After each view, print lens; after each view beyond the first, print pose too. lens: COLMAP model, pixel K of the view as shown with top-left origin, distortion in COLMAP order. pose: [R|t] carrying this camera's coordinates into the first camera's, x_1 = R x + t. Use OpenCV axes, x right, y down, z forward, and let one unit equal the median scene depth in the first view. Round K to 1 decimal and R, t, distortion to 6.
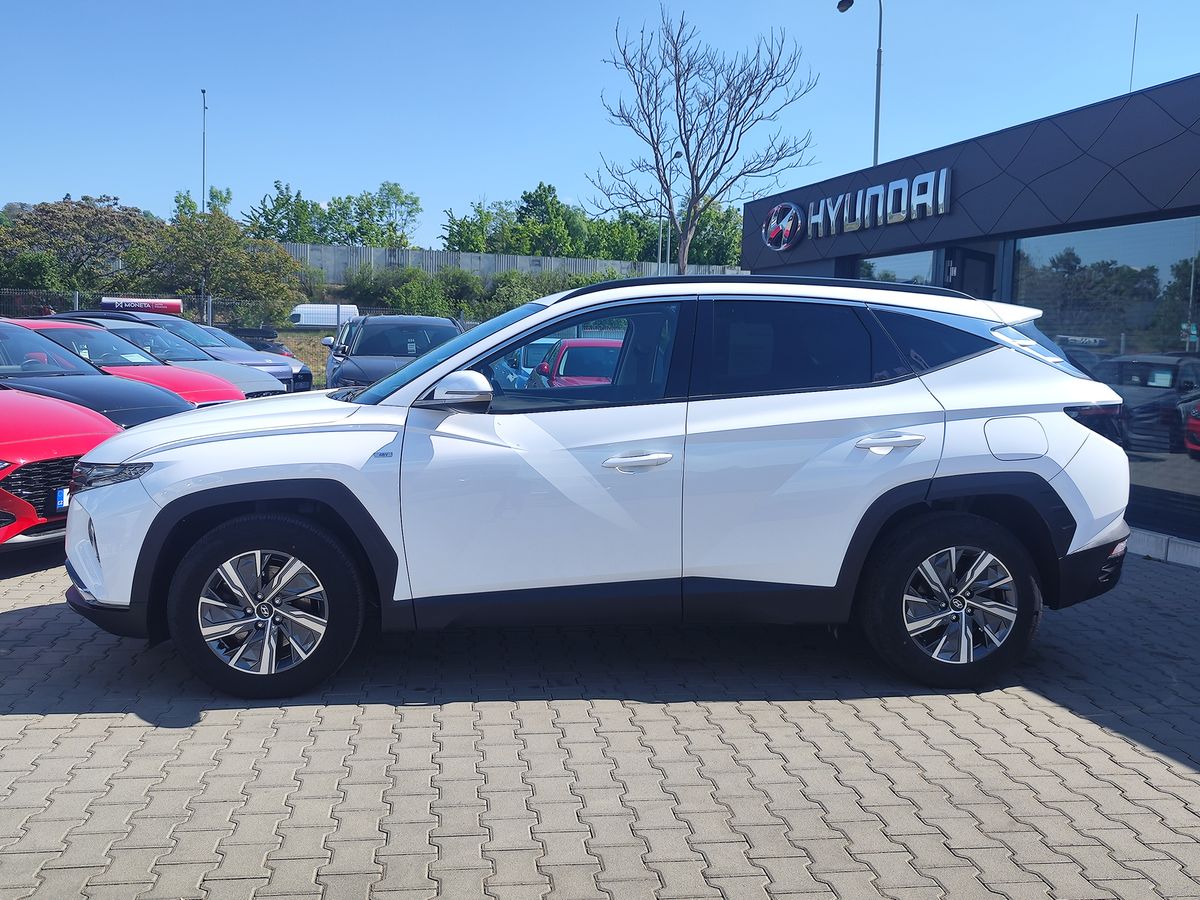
lens RADIAL K [[1163.1, 0, 579.9], [0, 1163.1, 450.7], [0, 0, 1]] dist [-0.000334, 0.007940]
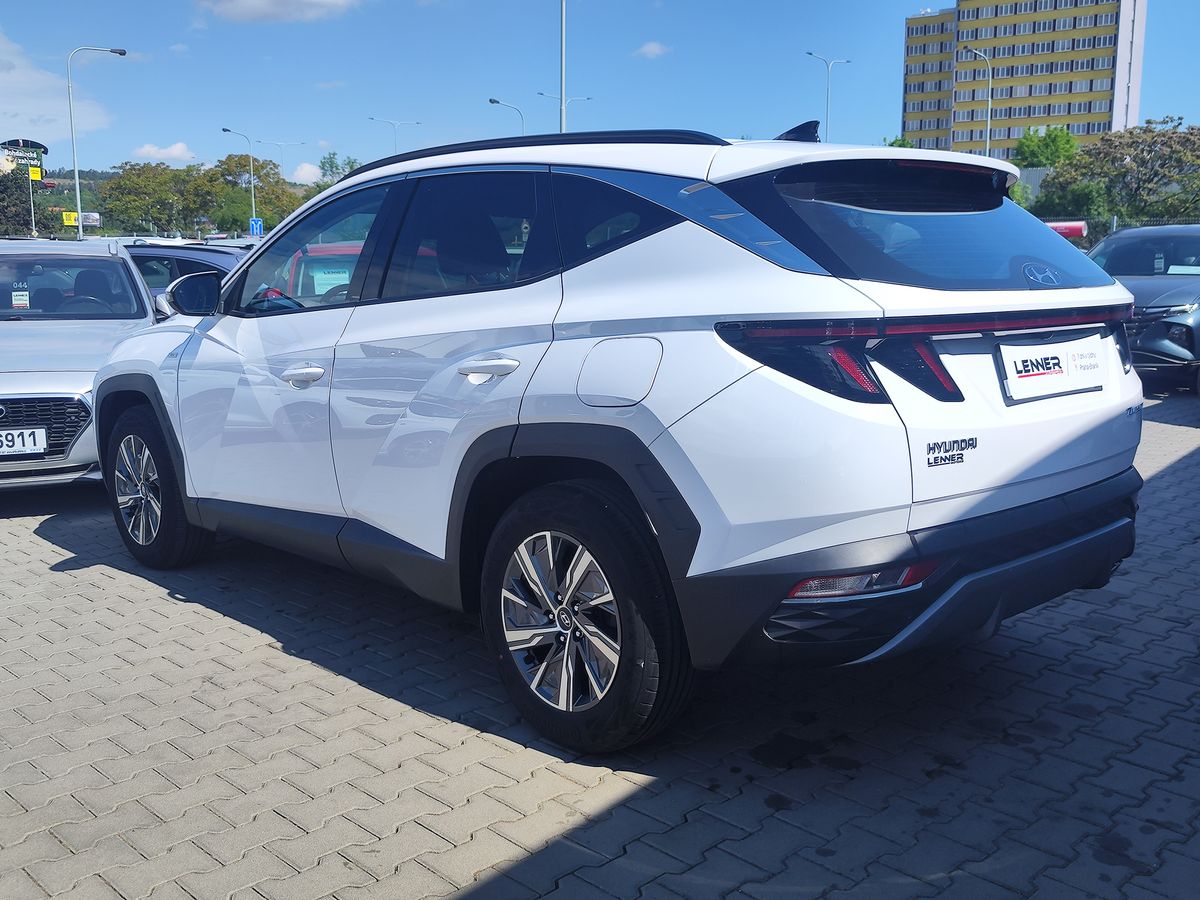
lens RADIAL K [[1163.3, 0, 614.0], [0, 1163.3, 446.0], [0, 0, 1]] dist [0.007238, -0.002739]
pose [[0.624414, 0.097792, -0.774948, 0.844409], [-0.057128, 0.995192, 0.079555, -0.019673], [0.779002, -0.005404, 0.626998, 0.613255]]
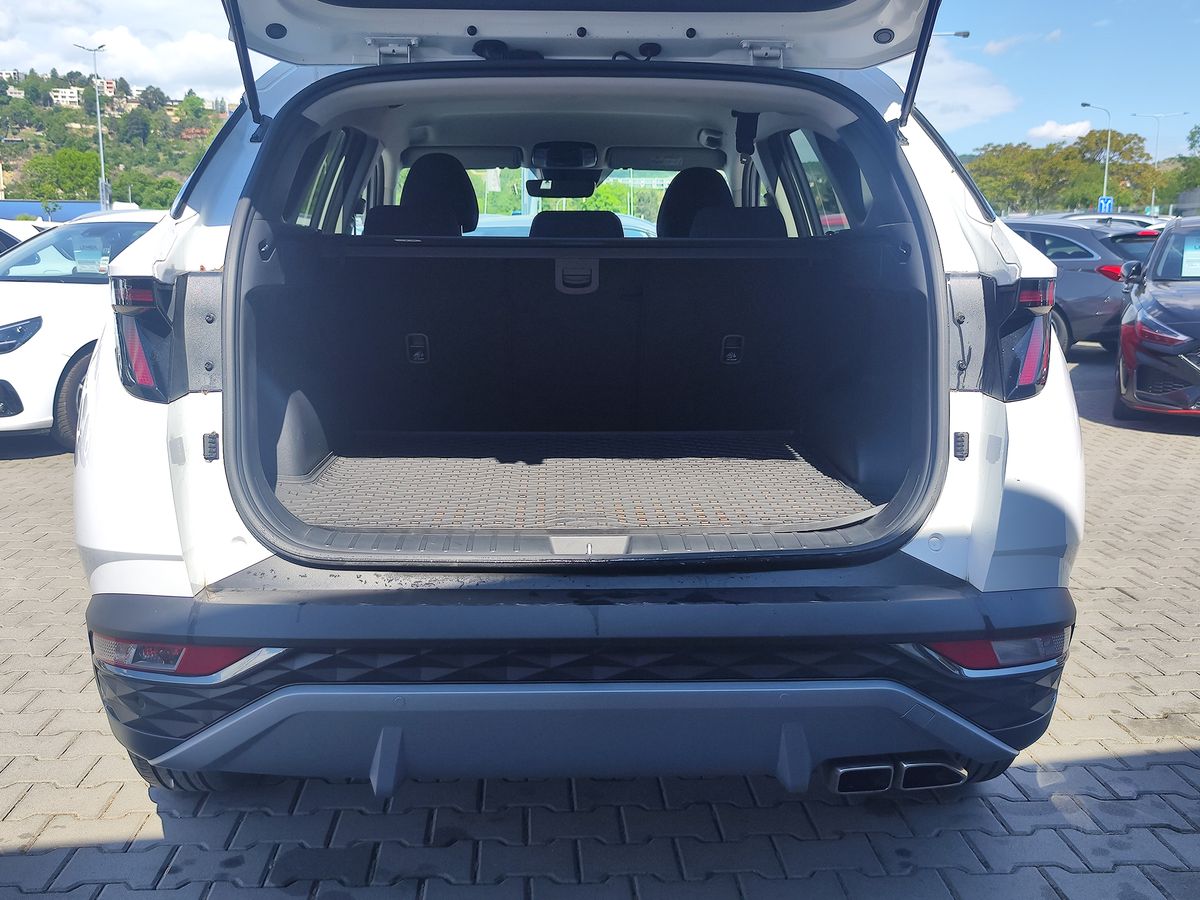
lens RADIAL K [[1163.1, 0, 579.9], [0, 1163.1, 450.7], [0, 0, 1]] dist [-0.000334, 0.007940]
pose [[-0.062484, 0.153377, -0.986190, 0.861329], [-0.101963, 0.981970, 0.159181, -0.061949], [0.992824, 0.110501, -0.045719, 1.214283]]
